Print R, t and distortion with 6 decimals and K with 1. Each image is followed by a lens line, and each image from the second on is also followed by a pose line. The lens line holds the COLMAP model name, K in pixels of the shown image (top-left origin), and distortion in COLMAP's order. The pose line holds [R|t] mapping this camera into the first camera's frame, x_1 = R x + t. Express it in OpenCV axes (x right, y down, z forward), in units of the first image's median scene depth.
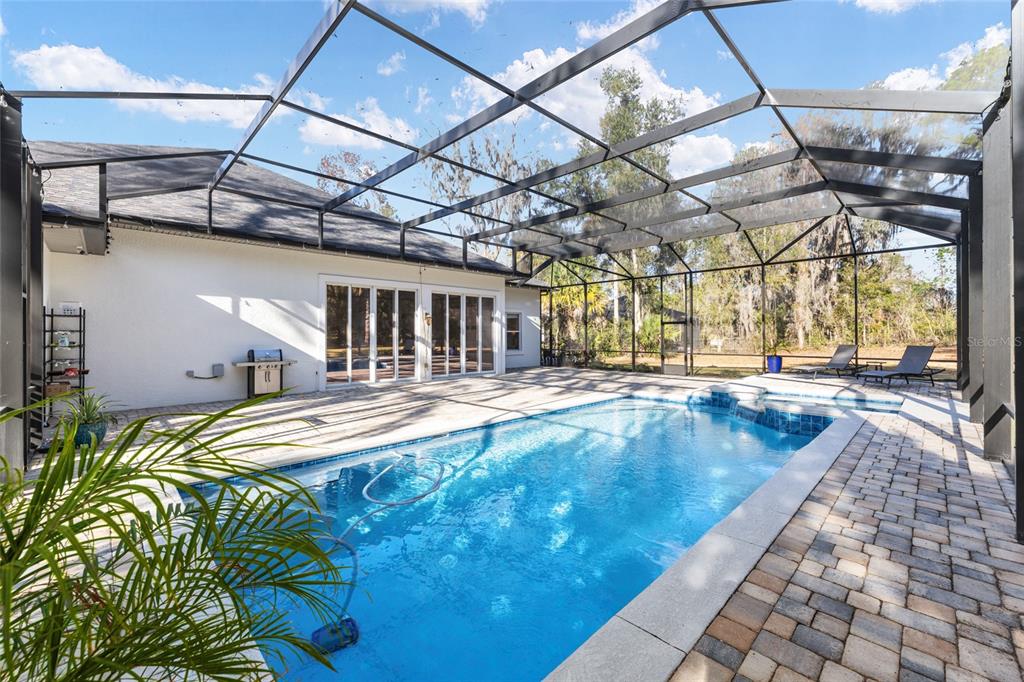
lens RADIAL K [[411.8, 0, 512.0], [0, 411.8, 341.0], [0, 0, 1]] dist [0.000152, 0.000027]
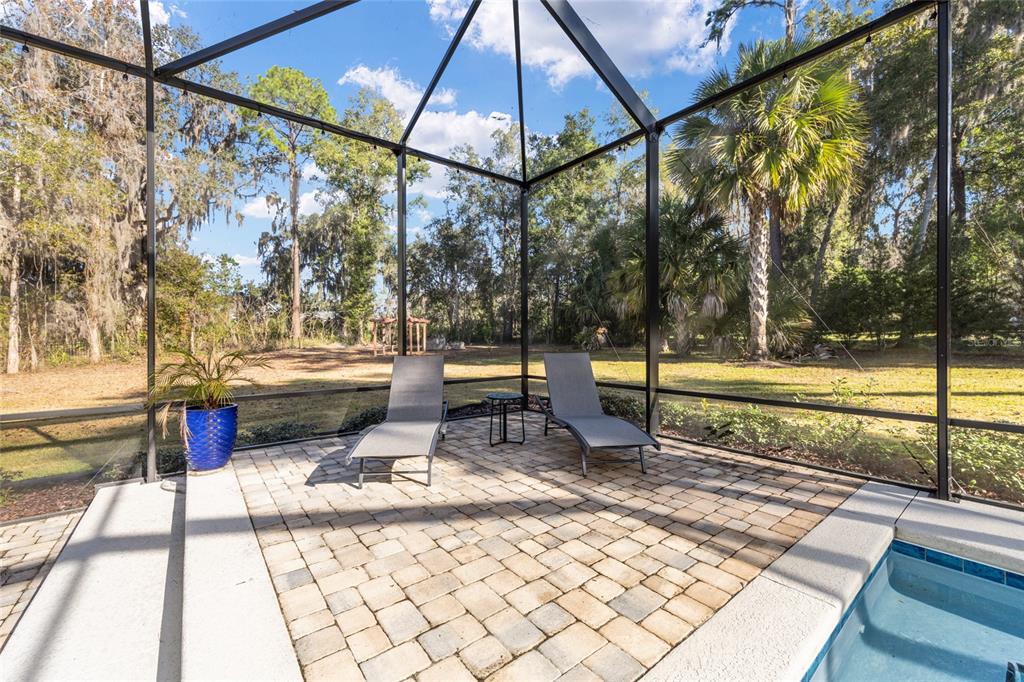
lens RADIAL K [[411.8, 0, 512.0], [0, 411.8, 341.0], [0, 0, 1]] dist [0.000152, 0.000027]
pose [[0.104875, 0.002910, 0.994481, 0.161641], [0.015225, 0.999874, -0.004531, -0.000361], [-0.994369, 0.015617, 0.104817, 0.327082]]
